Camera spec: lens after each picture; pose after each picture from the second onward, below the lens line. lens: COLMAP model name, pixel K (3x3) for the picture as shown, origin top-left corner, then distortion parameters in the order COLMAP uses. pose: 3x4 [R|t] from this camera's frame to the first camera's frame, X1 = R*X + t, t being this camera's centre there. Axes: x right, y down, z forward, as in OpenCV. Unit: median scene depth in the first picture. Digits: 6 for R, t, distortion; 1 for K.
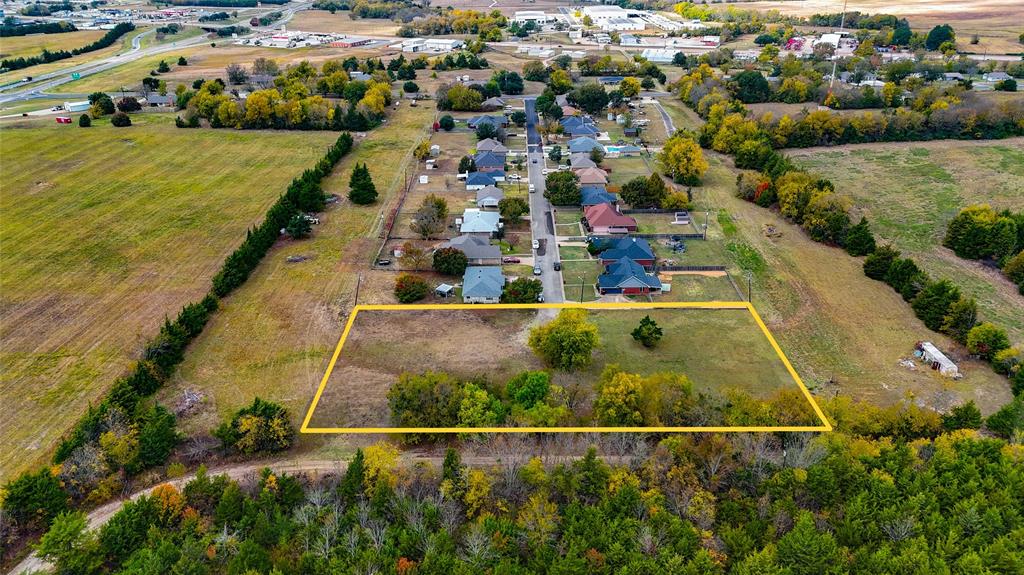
lens RADIAL K [[746.4, 0, 512.0], [0, 746.4, 287.5], [0, 0, 1]] dist [0.078348, -0.067769]
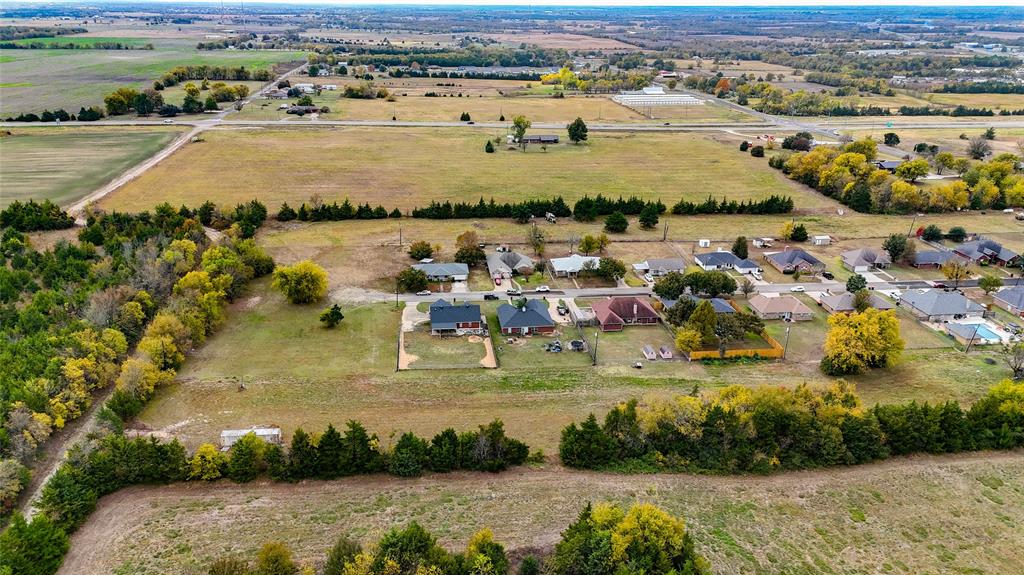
lens RADIAL K [[746.4, 0, 512.0], [0, 746.4, 287.5], [0, 0, 1]] dist [0.078348, -0.067769]
pose [[0.129225, 0.365609, -0.921754, 0.943335], [-0.426932, 0.859496, 0.281061, -0.319406], [0.895003, 0.357206, 0.267159, 0.648281]]
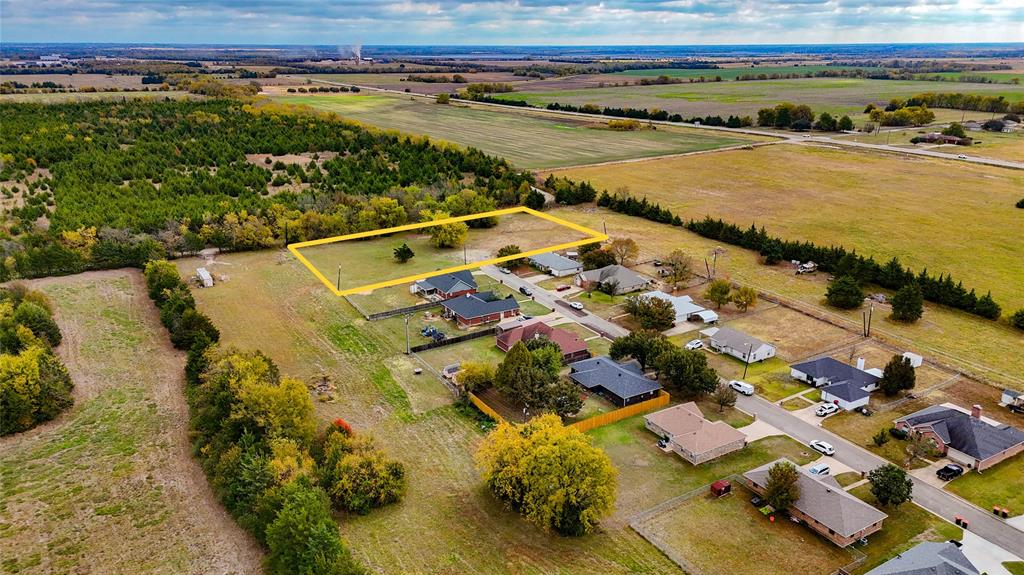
lens RADIAL K [[746.4, 0, 512.0], [0, 746.4, 287.5], [0, 0, 1]] dist [0.078348, -0.067769]
pose [[-0.850997, 0.176790, -0.494519, 0.512358], [-0.209876, 0.748690, 0.628821, -0.591561], [0.481411, 0.638912, -0.600029, 1.415945]]
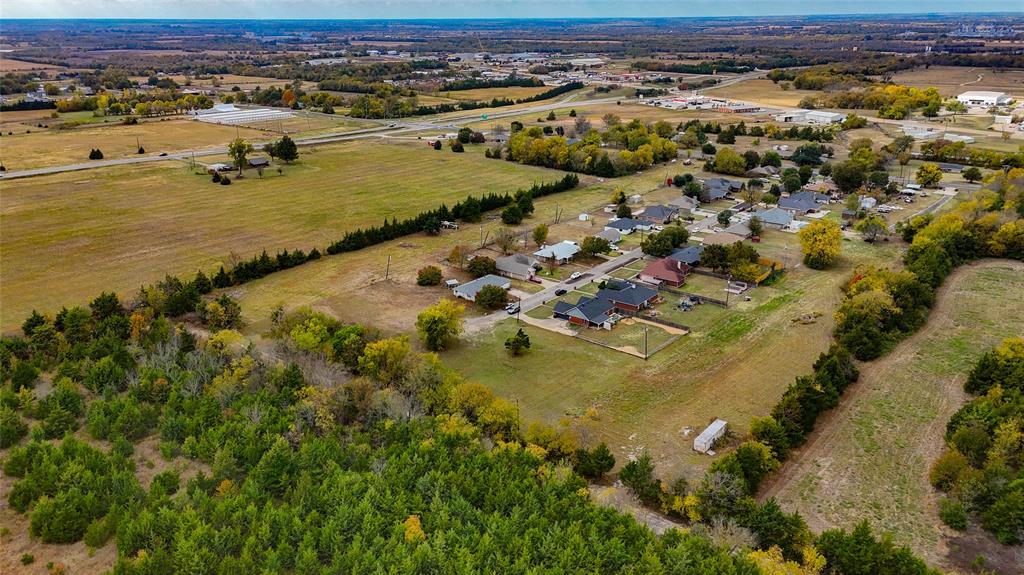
lens RADIAL K [[746.4, 0, 512.0], [0, 746.4, 287.5], [0, 0, 1]] dist [0.078348, -0.067769]
pose [[0.787945, 0.217277, -0.576137, 0.584894], [-0.263961, 0.964529, 0.002747, -0.016930], [0.556298, 0.149914, 0.817349, 0.018166]]
